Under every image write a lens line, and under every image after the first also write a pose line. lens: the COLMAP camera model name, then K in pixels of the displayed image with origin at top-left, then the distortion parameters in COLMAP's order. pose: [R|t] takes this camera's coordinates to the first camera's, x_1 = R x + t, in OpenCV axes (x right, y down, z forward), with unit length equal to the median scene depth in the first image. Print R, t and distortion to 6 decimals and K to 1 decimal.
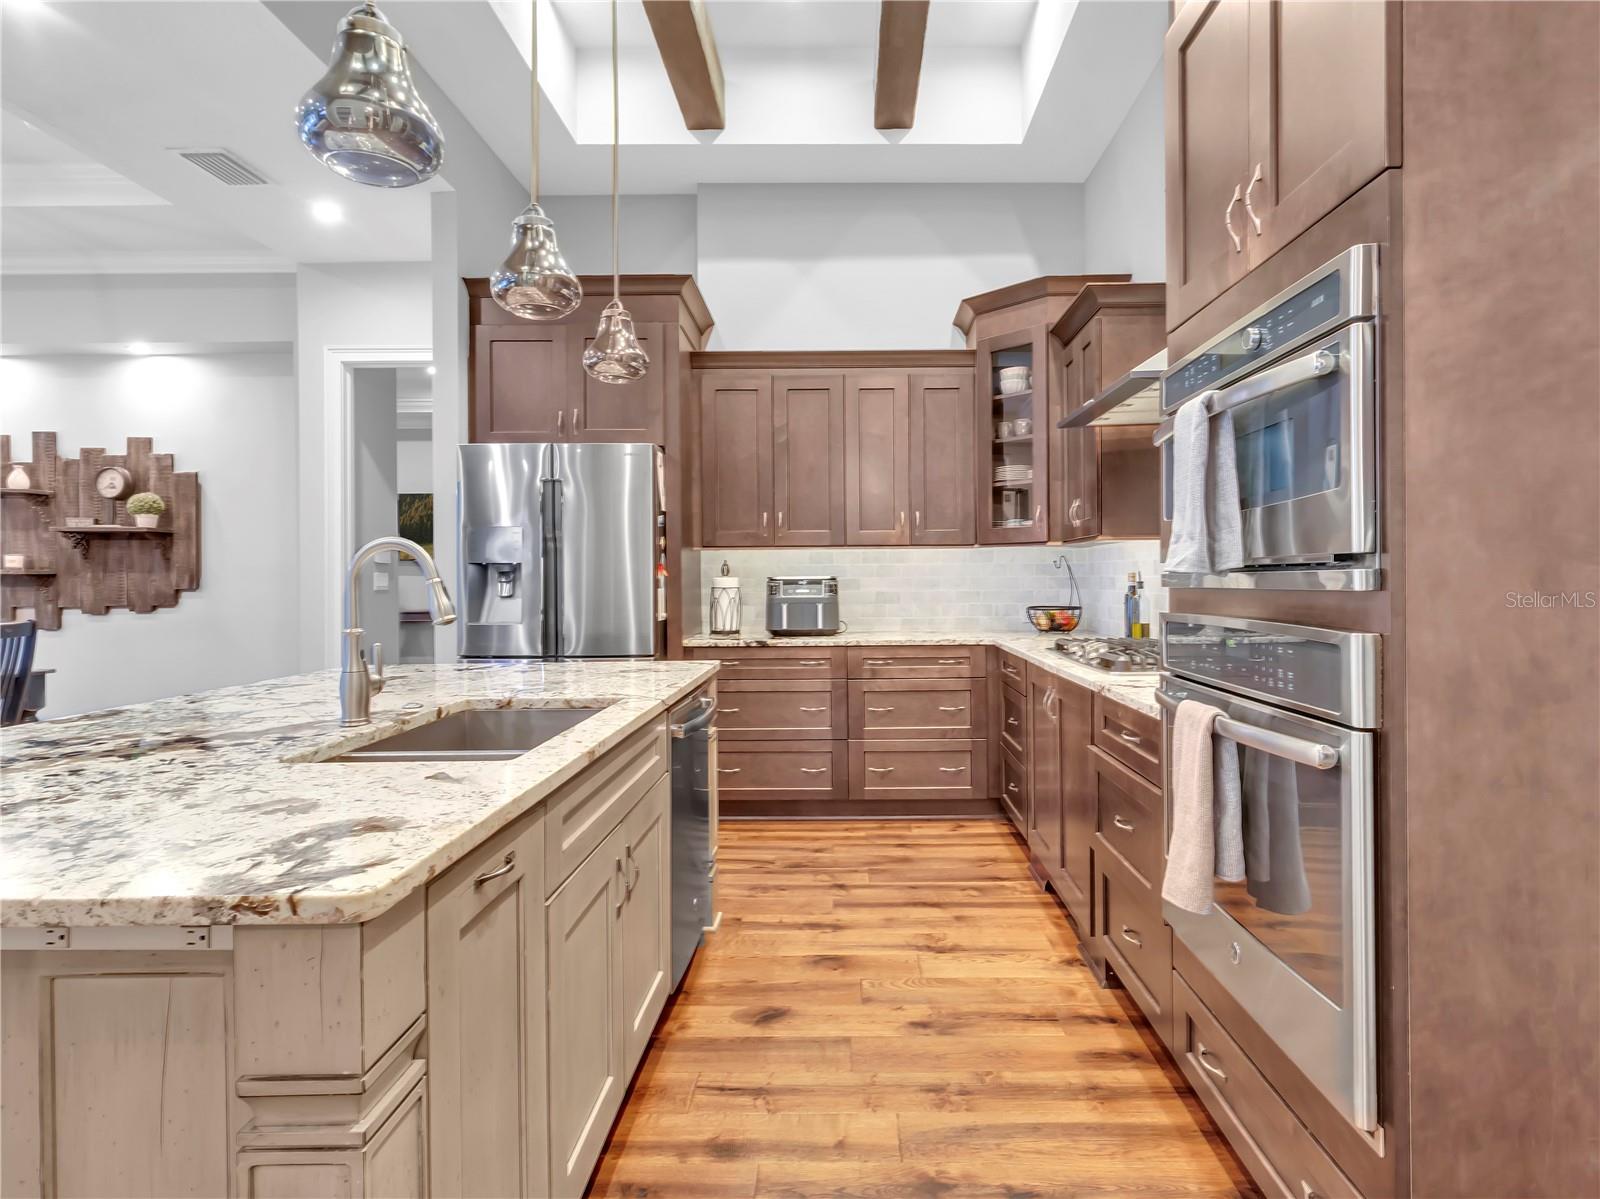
lens RADIAL K [[887.2, 0, 835.1], [0, 887.2, 572.6], [0, 0, 1]] dist [0.000012, 0.000076]
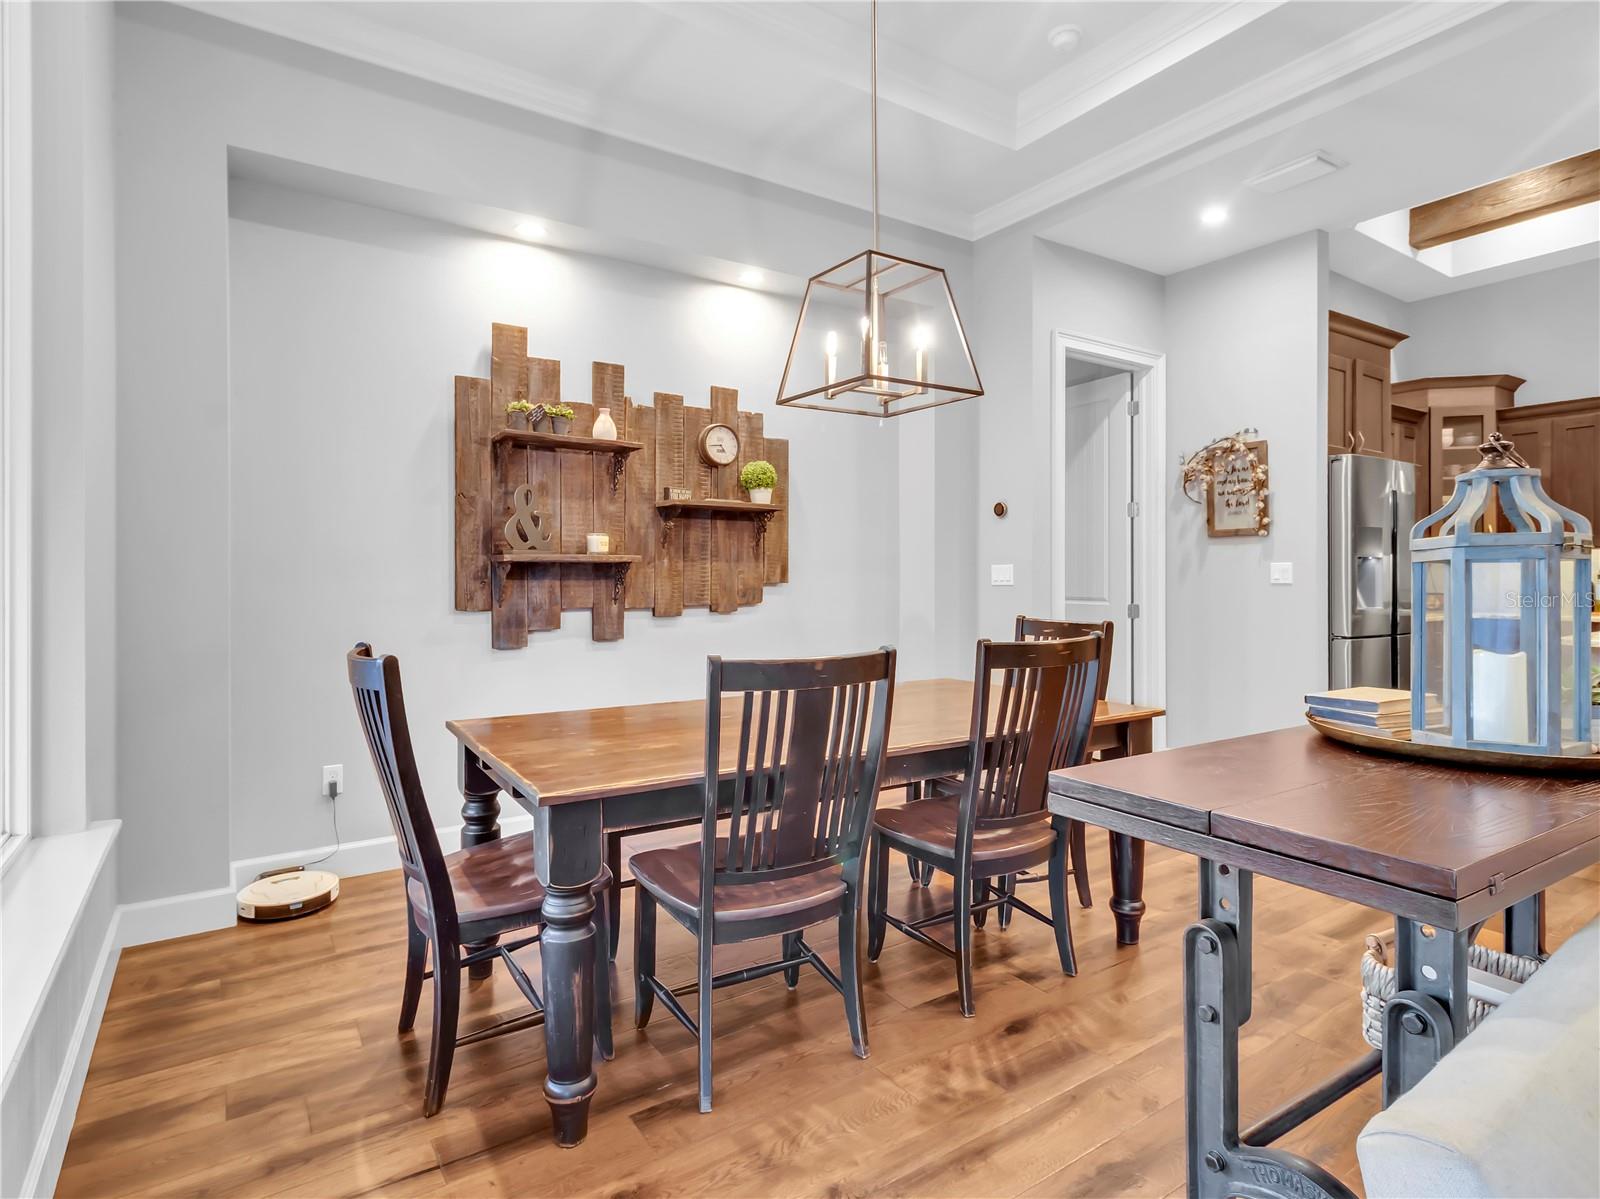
lens RADIAL K [[866.7, 0, 817.7], [0, 866.7, 580.8], [0, 0, 1]] dist [-0.001212, -0.000410]
pose [[0.818694, 0.000494, 0.574230, -1.463785], [-0.003329, 0.999987, 0.003886, 0.016893], [-0.574220, -0.005093, 0.818685, 0.420601]]
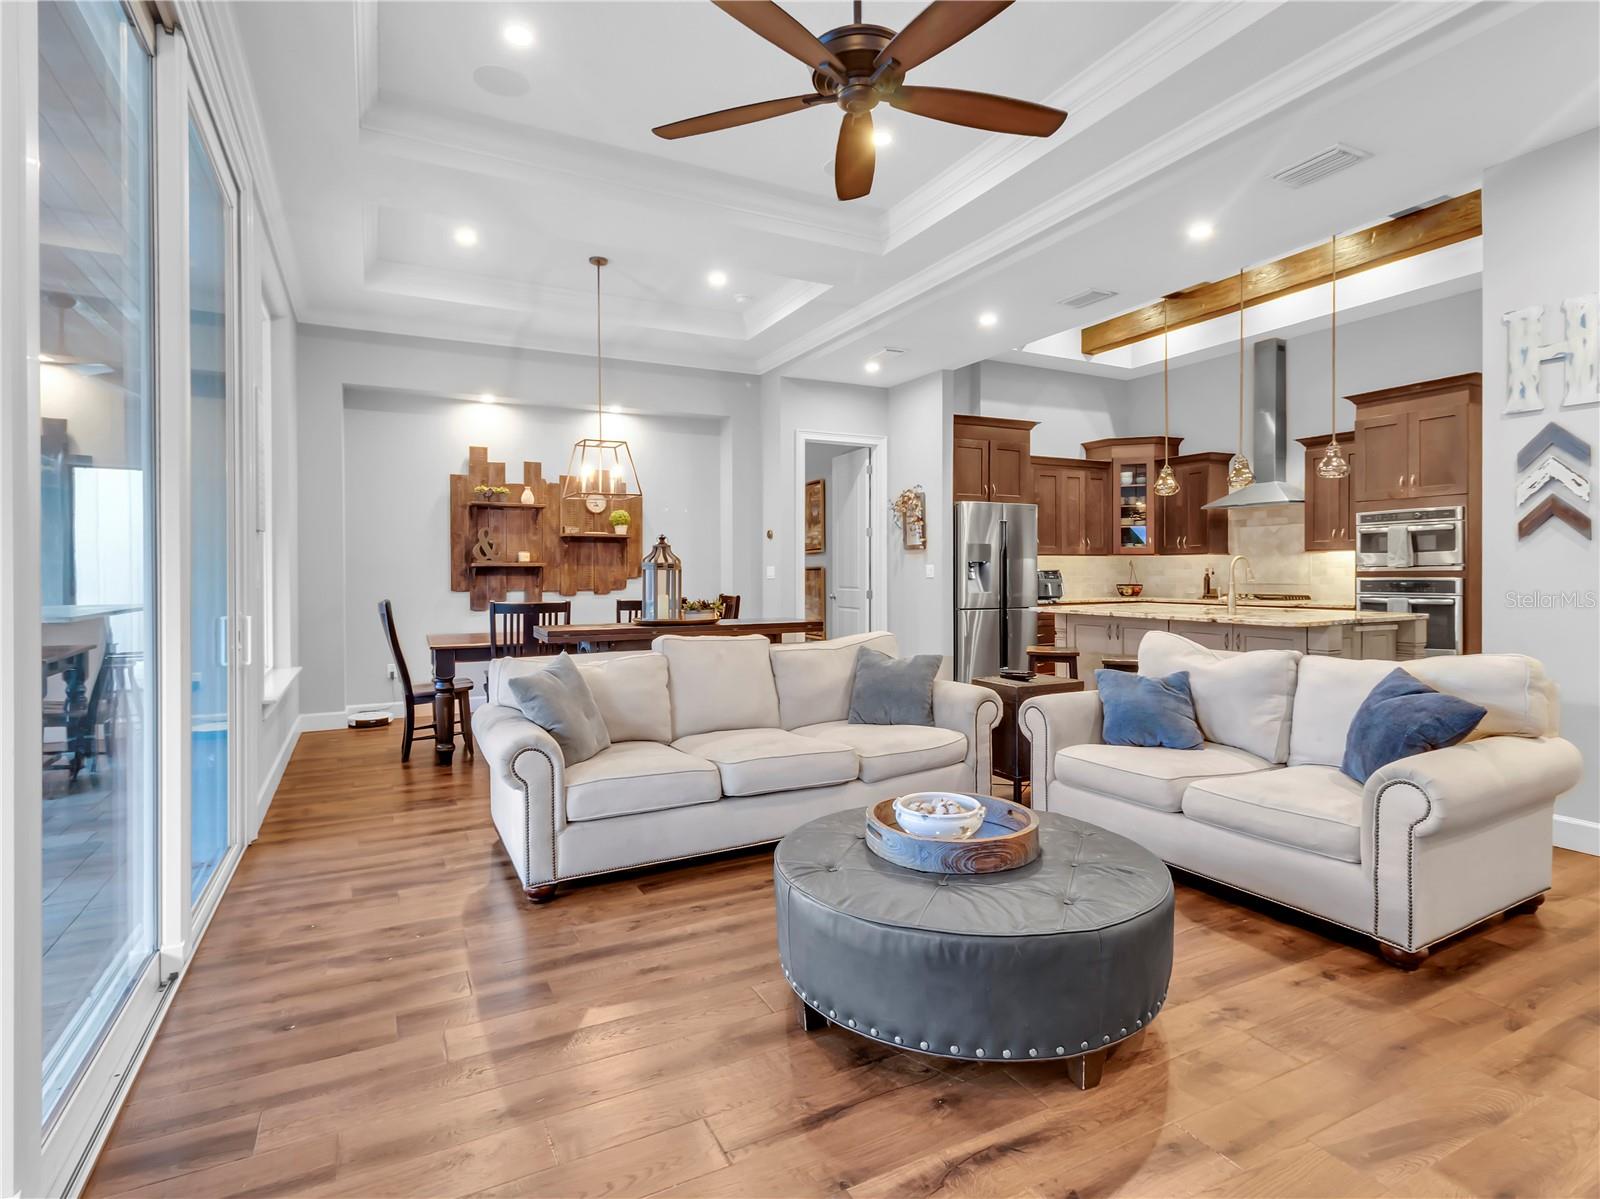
lens RADIAL K [[839.3, 0, 805.6], [0, 839.3, 584.7], [0, 0, 1]] dist [0.002652, 0.000333]
pose [[0.881963, -0.003822, 0.471303, -1.432958], [-0.002752, 0.999908, 0.013260, 0.014517], [-0.471311, -0.012992, 0.881872, -0.423226]]
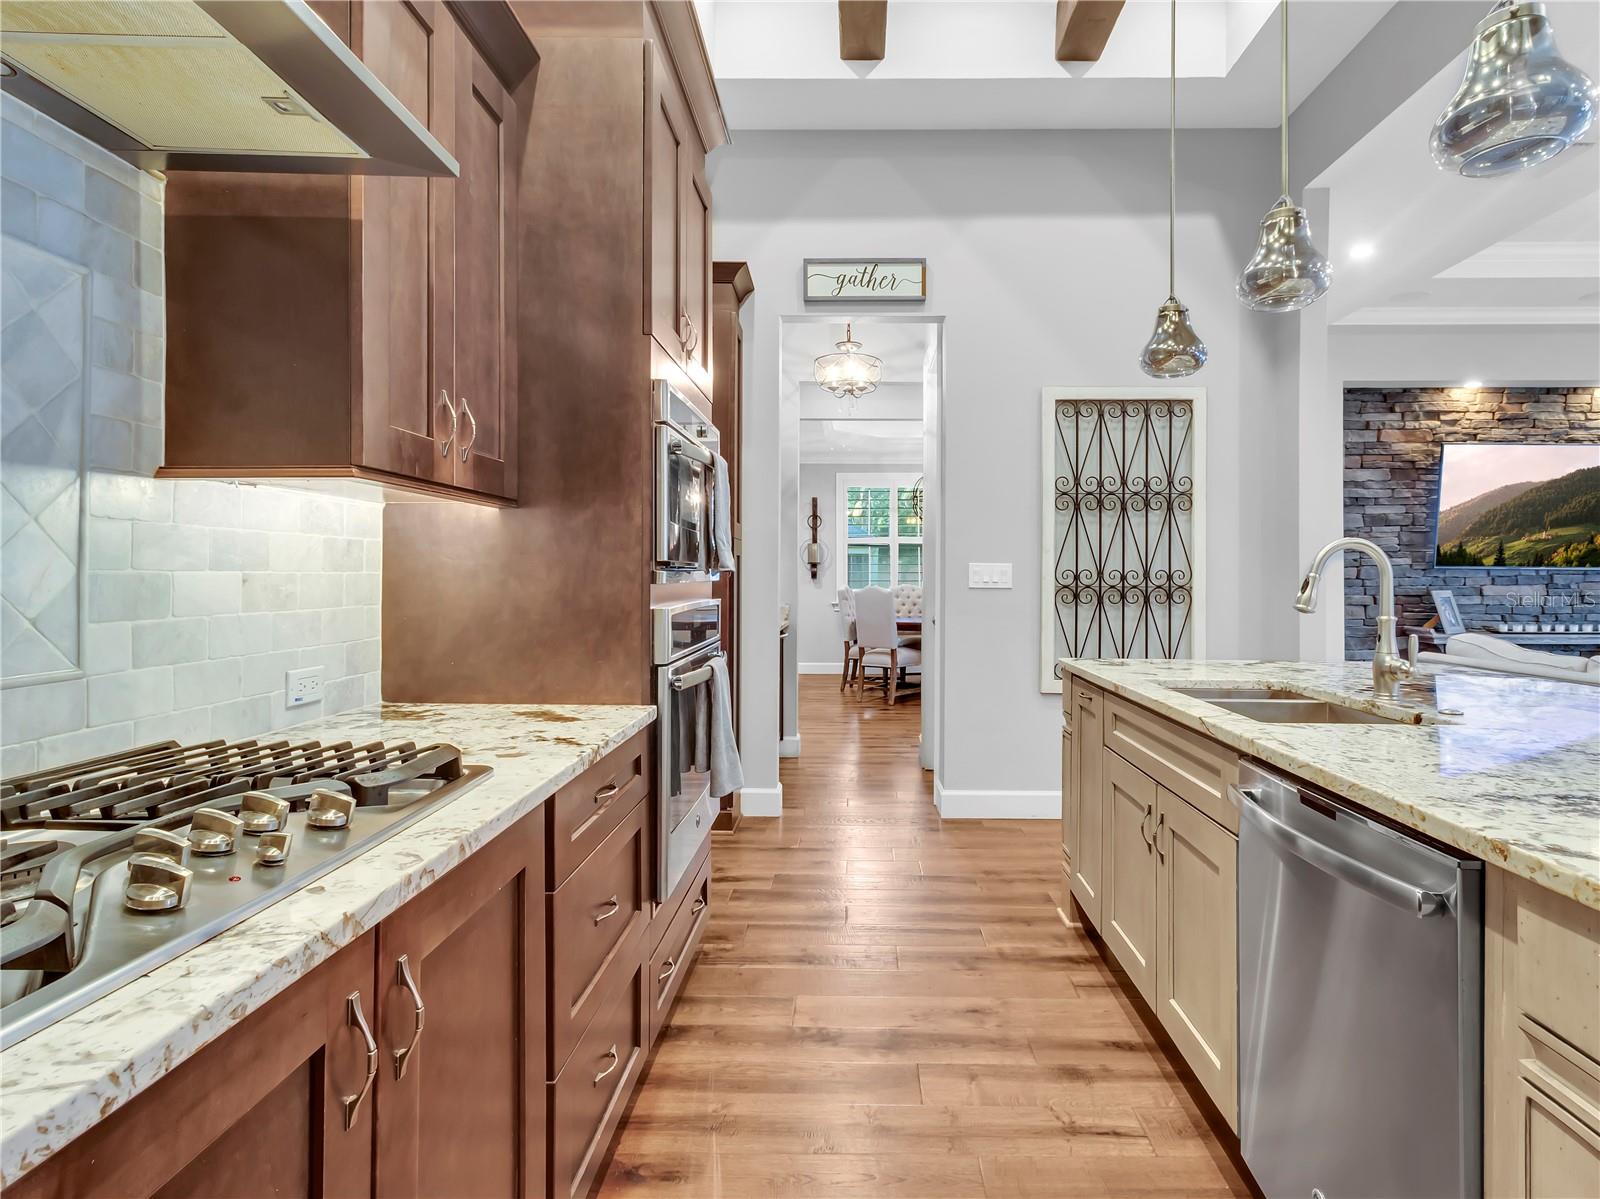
lens RADIAL K [[841.3, 0, 844.1], [0, 841.3, 571.9], [0, 0, 1]] dist [0.000512, 0.000946]
pose [[-0.999980, 0.004273, 0.004706, 0.068267], [0.004242, 0.999969, -0.006569, 0.004159], [-0.004734, -0.006549, -0.999967, 0.874700]]
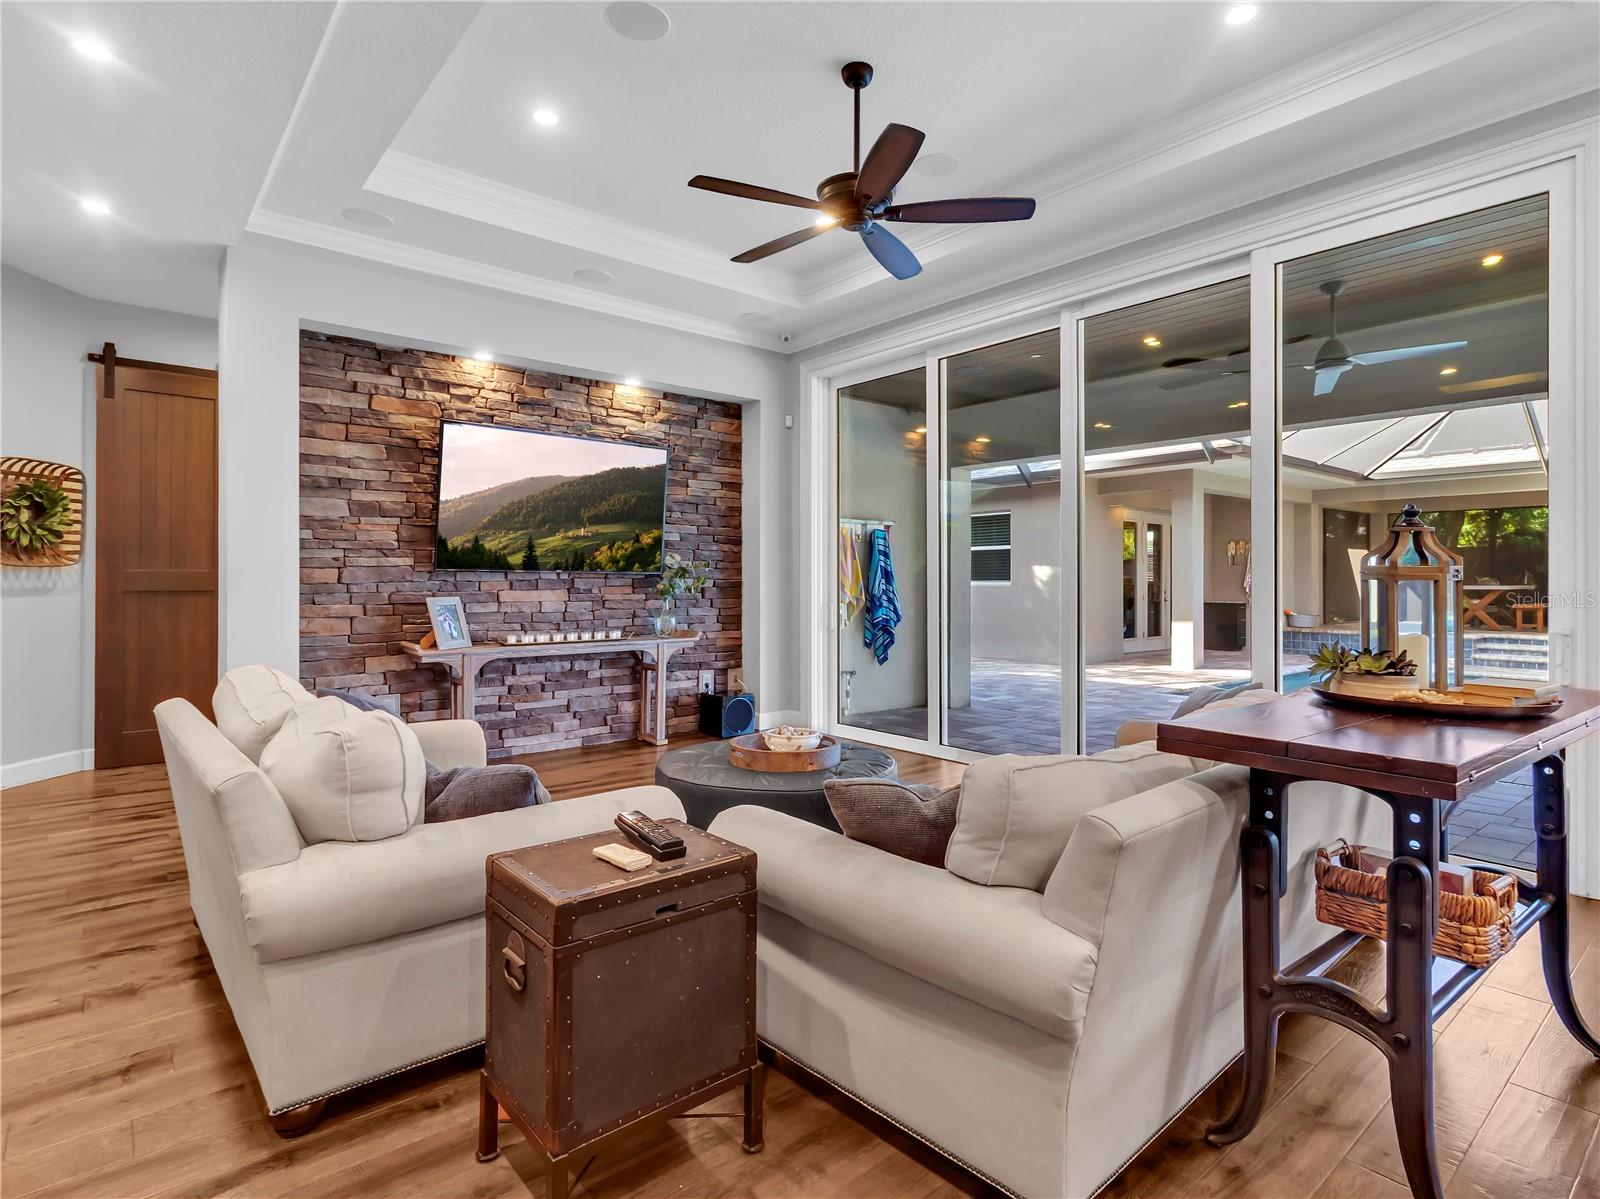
lens RADIAL K [[835.9, 0, 806.1], [0, 835.9, 576.8], [0, 0, 1]] dist [0.000782, 0.000320]
pose [[-0.756678, 0.001590, -0.653786, -0.555715], [0.004655, 0.999985, -0.002955, 0.007756], [0.653771, -0.005279, -0.756674, 0.667573]]
